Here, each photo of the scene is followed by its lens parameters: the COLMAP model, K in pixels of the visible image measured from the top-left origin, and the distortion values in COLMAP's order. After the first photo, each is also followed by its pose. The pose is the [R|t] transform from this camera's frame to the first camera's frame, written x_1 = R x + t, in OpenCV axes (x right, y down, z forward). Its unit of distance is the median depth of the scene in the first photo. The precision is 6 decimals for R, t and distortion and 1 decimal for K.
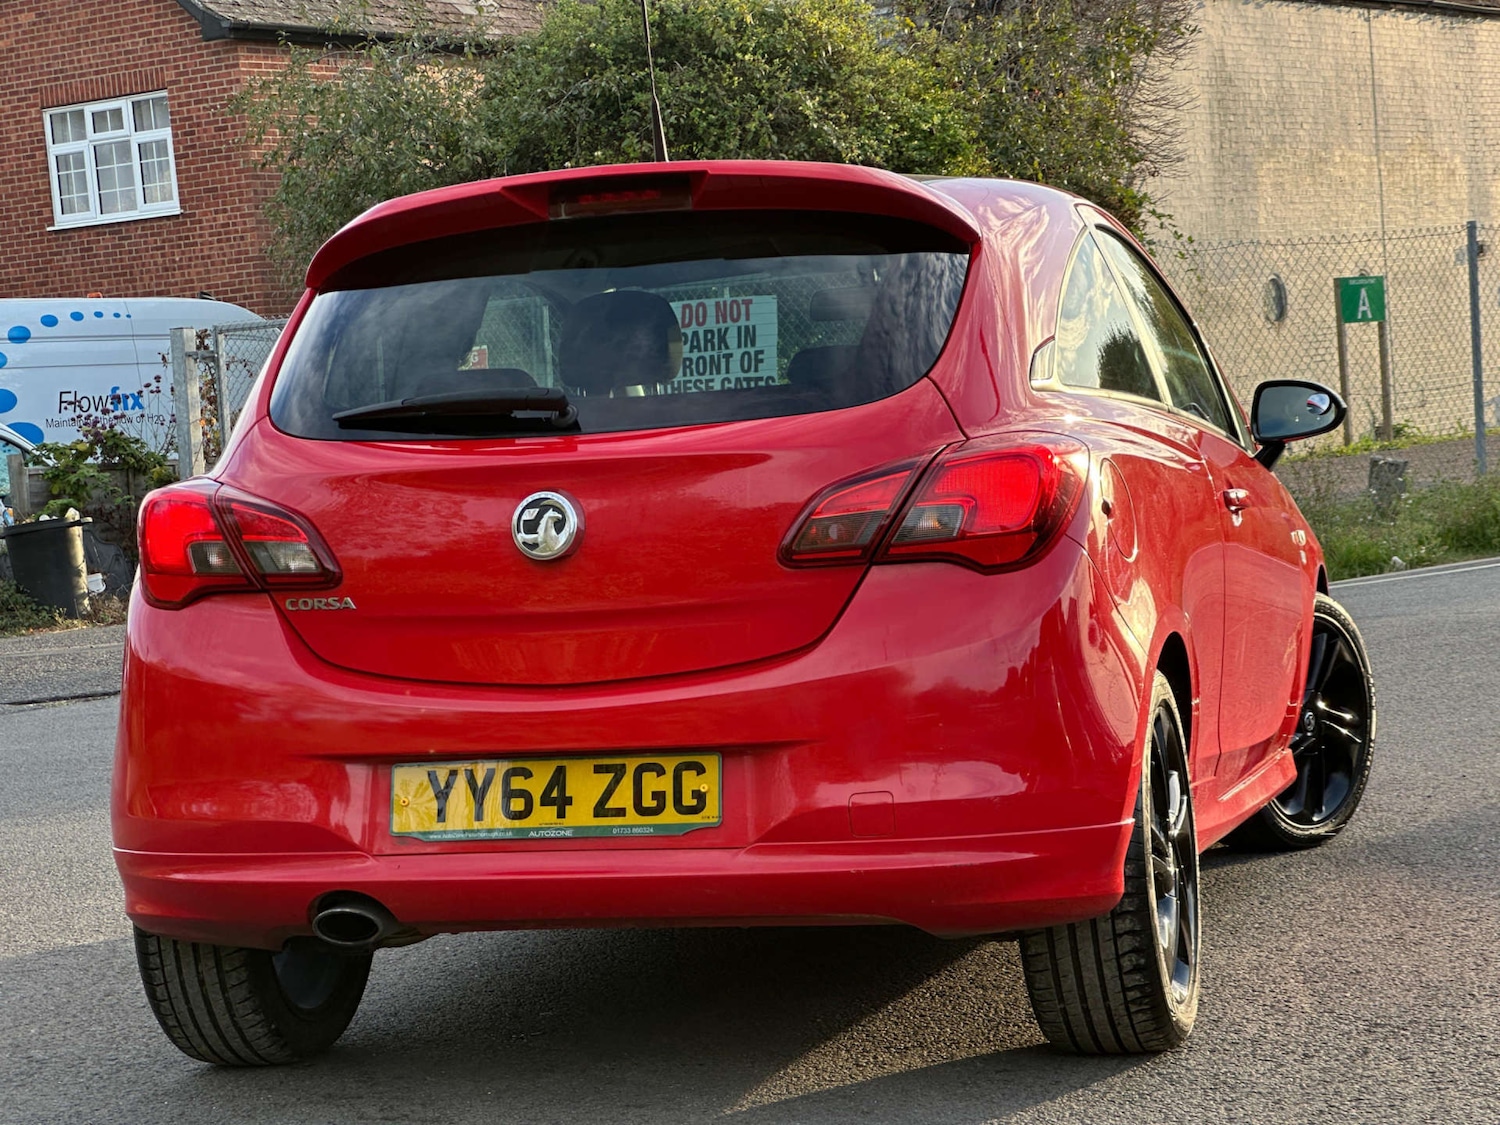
lens RADIAL K [[3274.4, 0, 746.0], [0, 3274.4, 611.8], [0, 0, 1]] dist [0.210366, -0.168563]
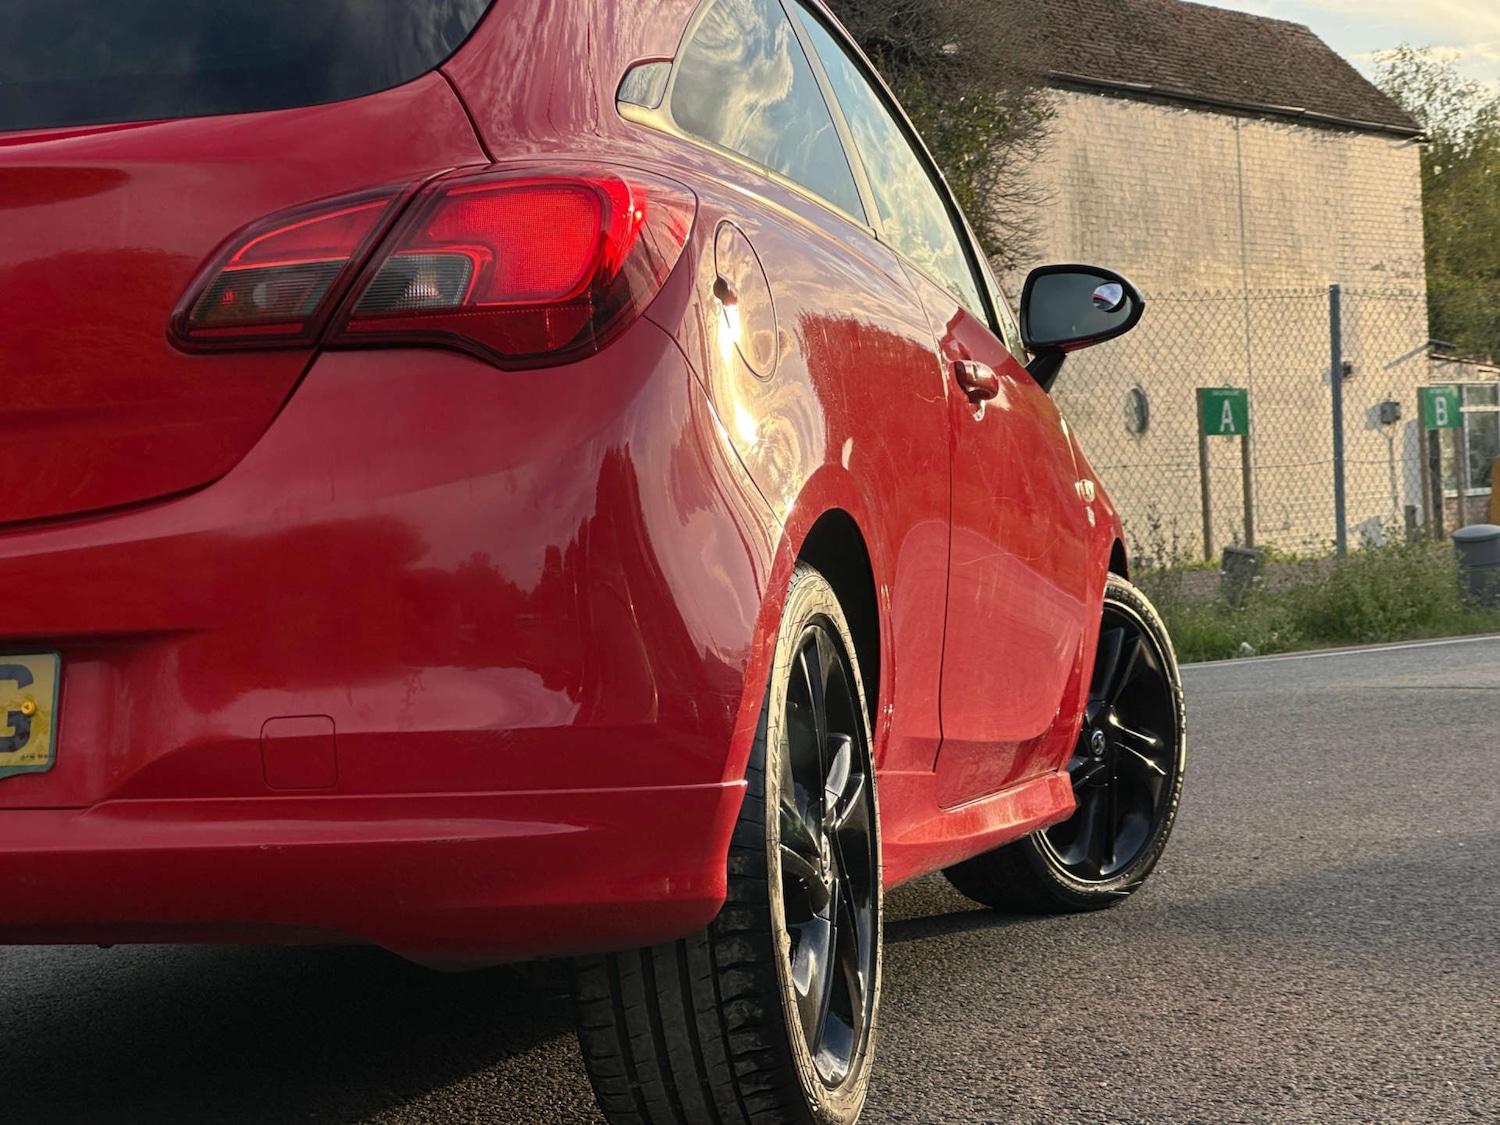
lens RADIAL K [[3394.0, 0, 746.9], [0, 3394.0, 593.6], [0, 0, 1]] dist [-0.499708, 11.901143]
pose [[0.998755, 0.025917, 0.042632, 0.051808], [-0.024039, 0.998742, -0.044001, 0.032148], [-0.043719, 0.042922, 0.998121, 0.209241]]
